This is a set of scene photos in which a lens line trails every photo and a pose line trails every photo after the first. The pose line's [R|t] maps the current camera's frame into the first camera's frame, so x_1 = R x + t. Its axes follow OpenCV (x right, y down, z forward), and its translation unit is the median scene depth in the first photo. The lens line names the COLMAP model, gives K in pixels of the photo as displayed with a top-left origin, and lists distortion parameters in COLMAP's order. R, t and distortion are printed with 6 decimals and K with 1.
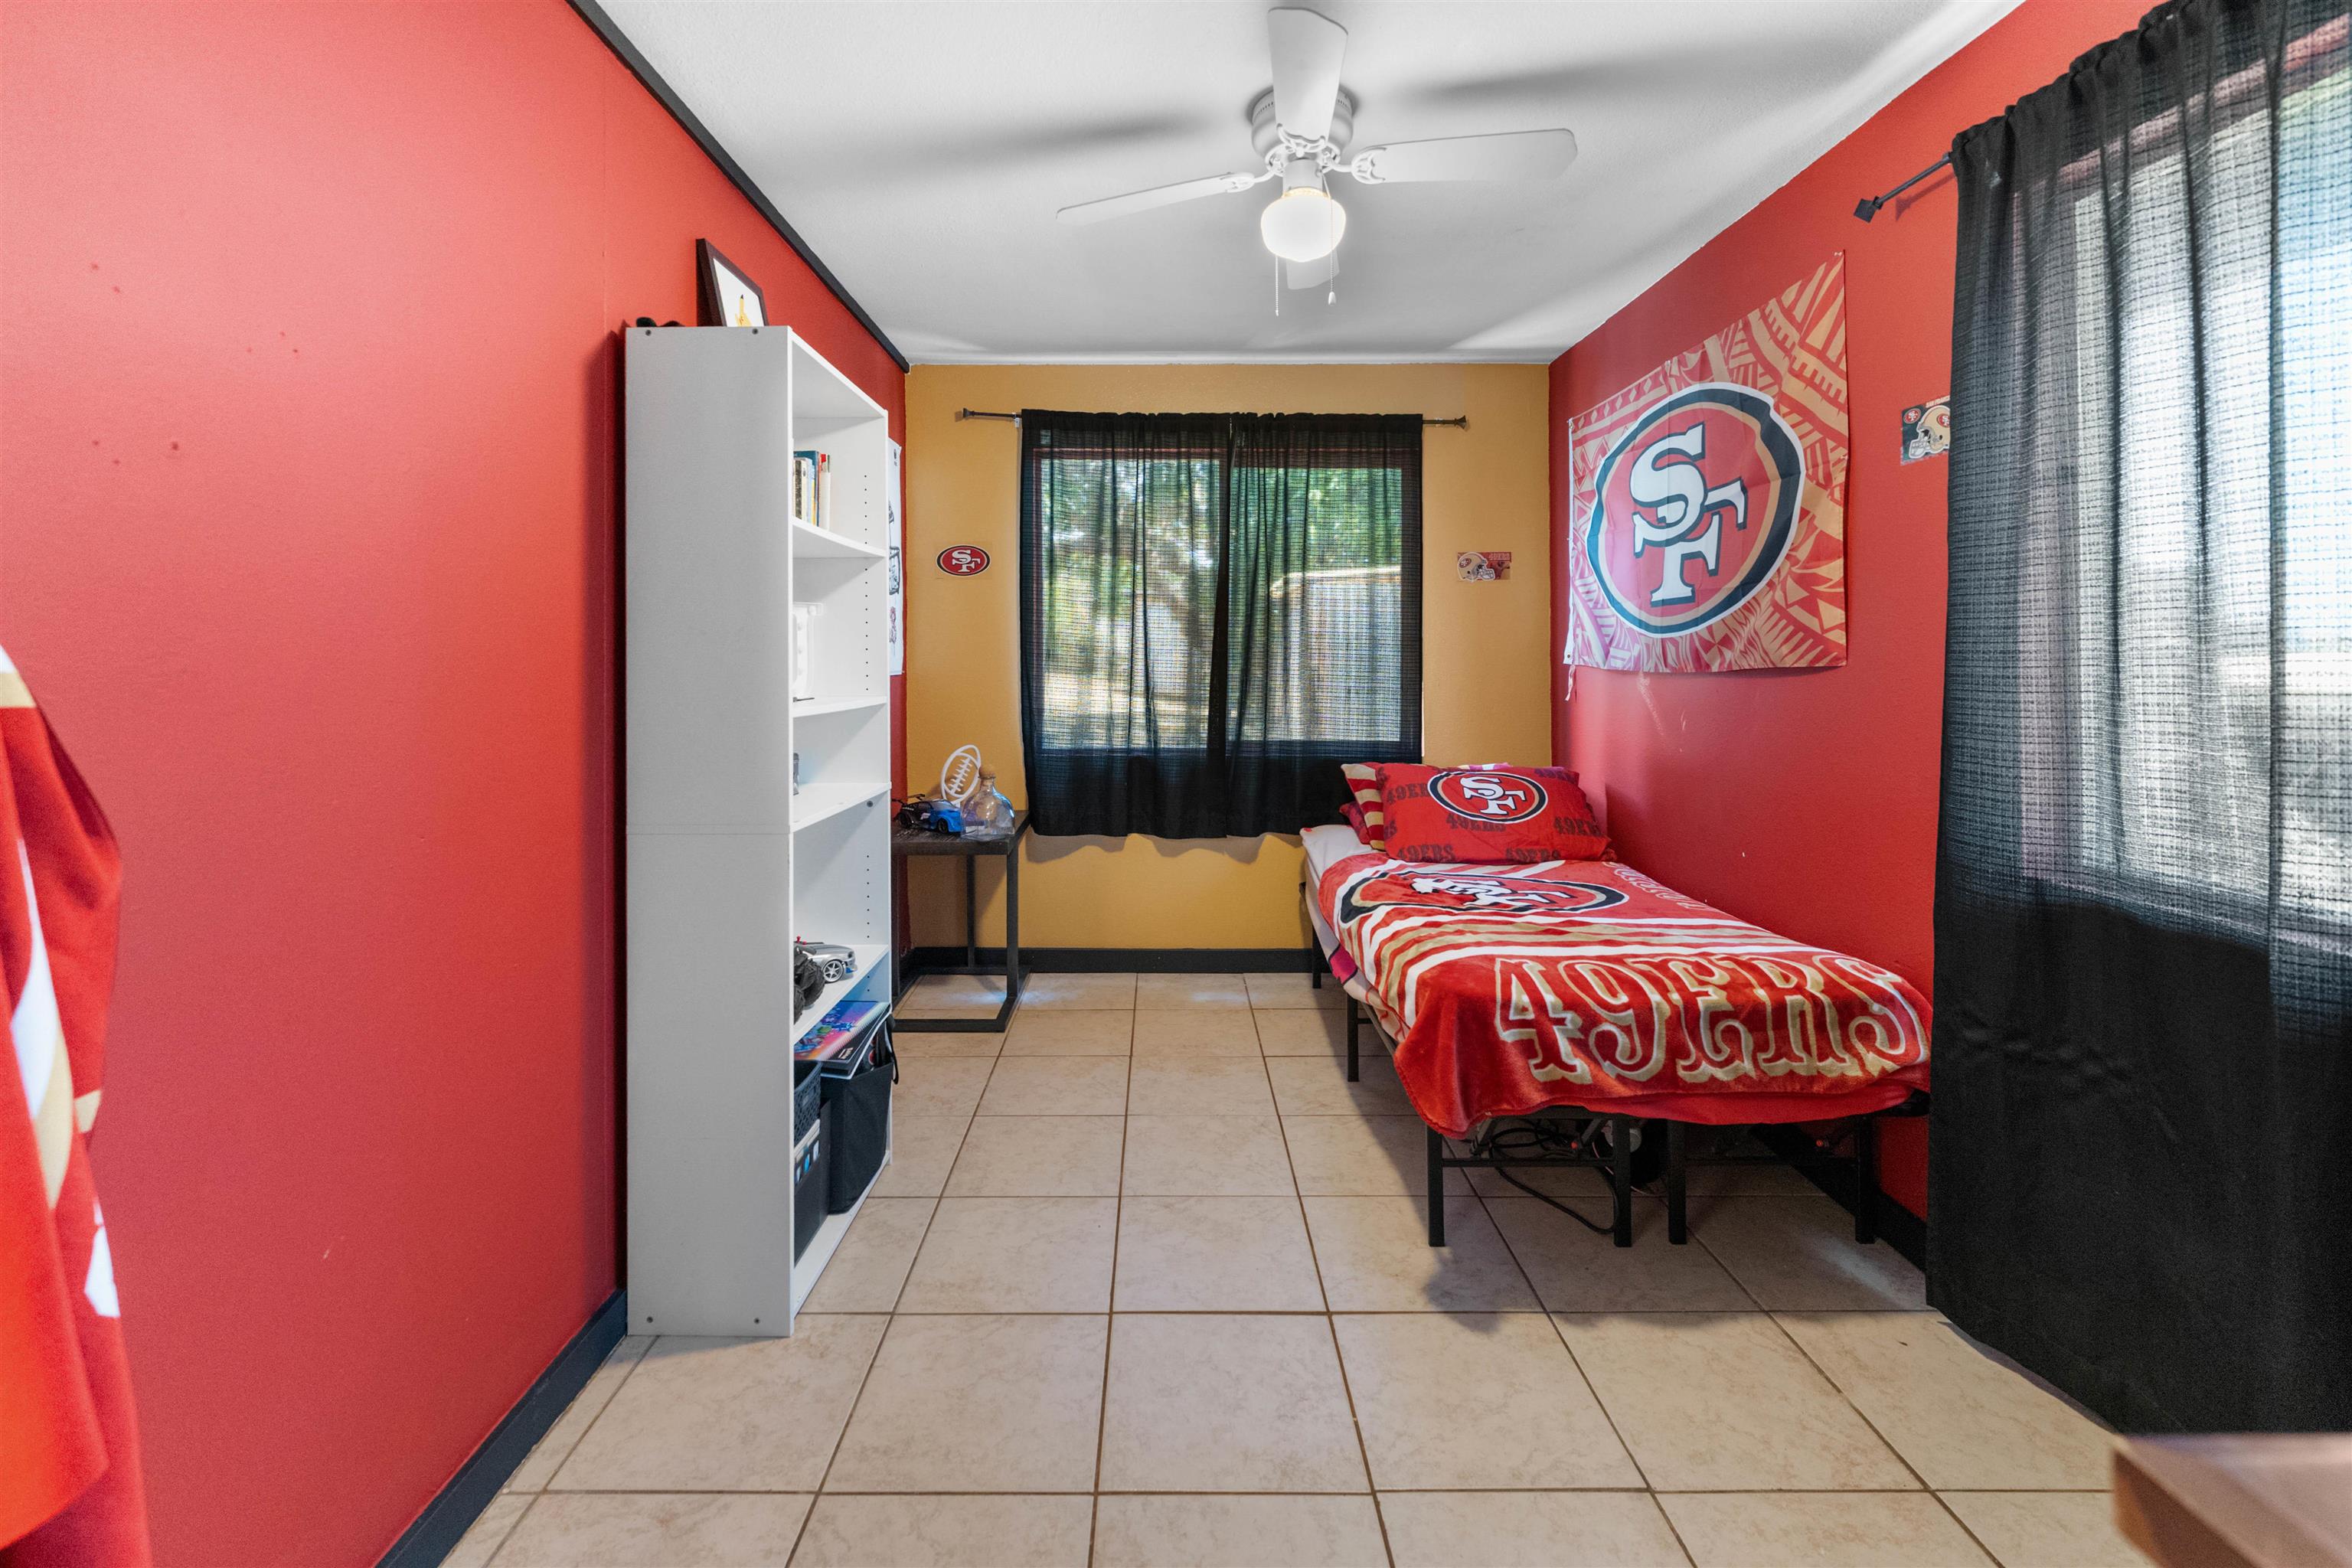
lens RADIAL K [[1004.4, 0, 1173.4], [0, 1004.4, 651.5], [0, 0, 1]] dist [-0.001396, -0.000004]
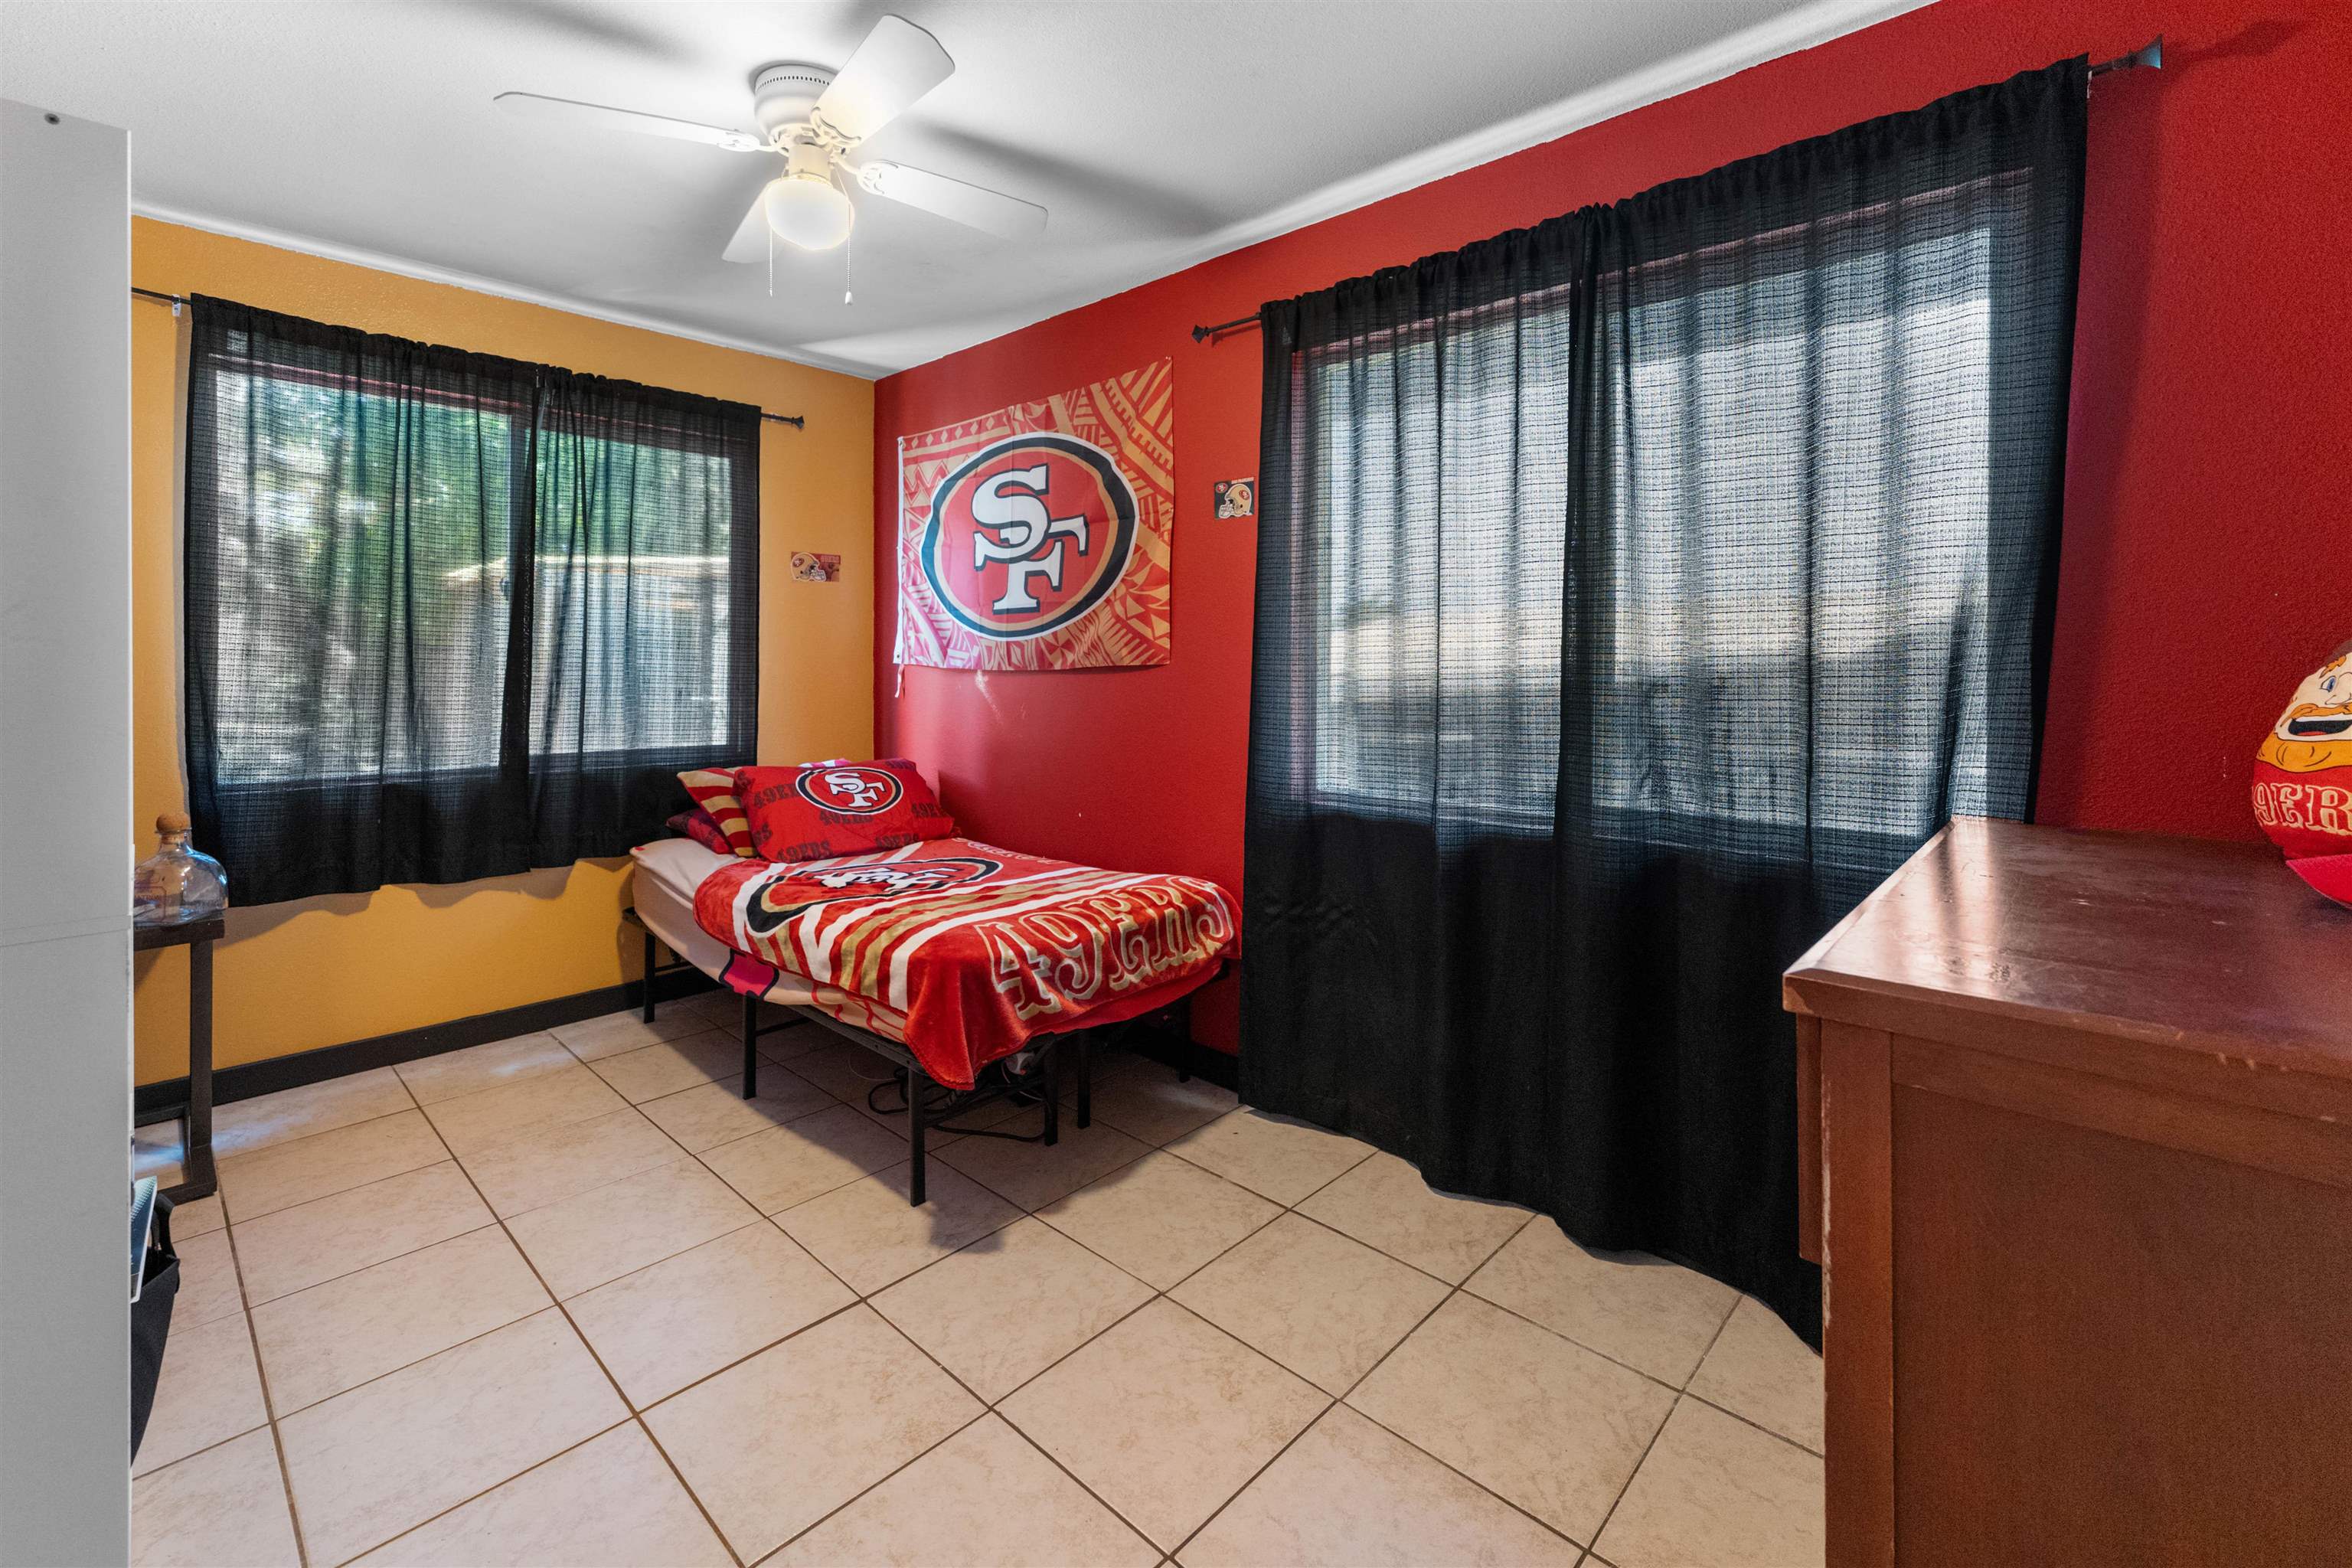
lens RADIAL K [[1002.8, 0, 1174.9], [0, 1002.8, 663.5], [0, 0, 1]] dist [0.001094, -0.000192]
pose [[0.686944, -0.001163, 0.726709, -0.265582], [-0.007169, 0.999939, 0.008378, 0.001626], [-0.726675, -0.010965, 0.686894, 0.055607]]
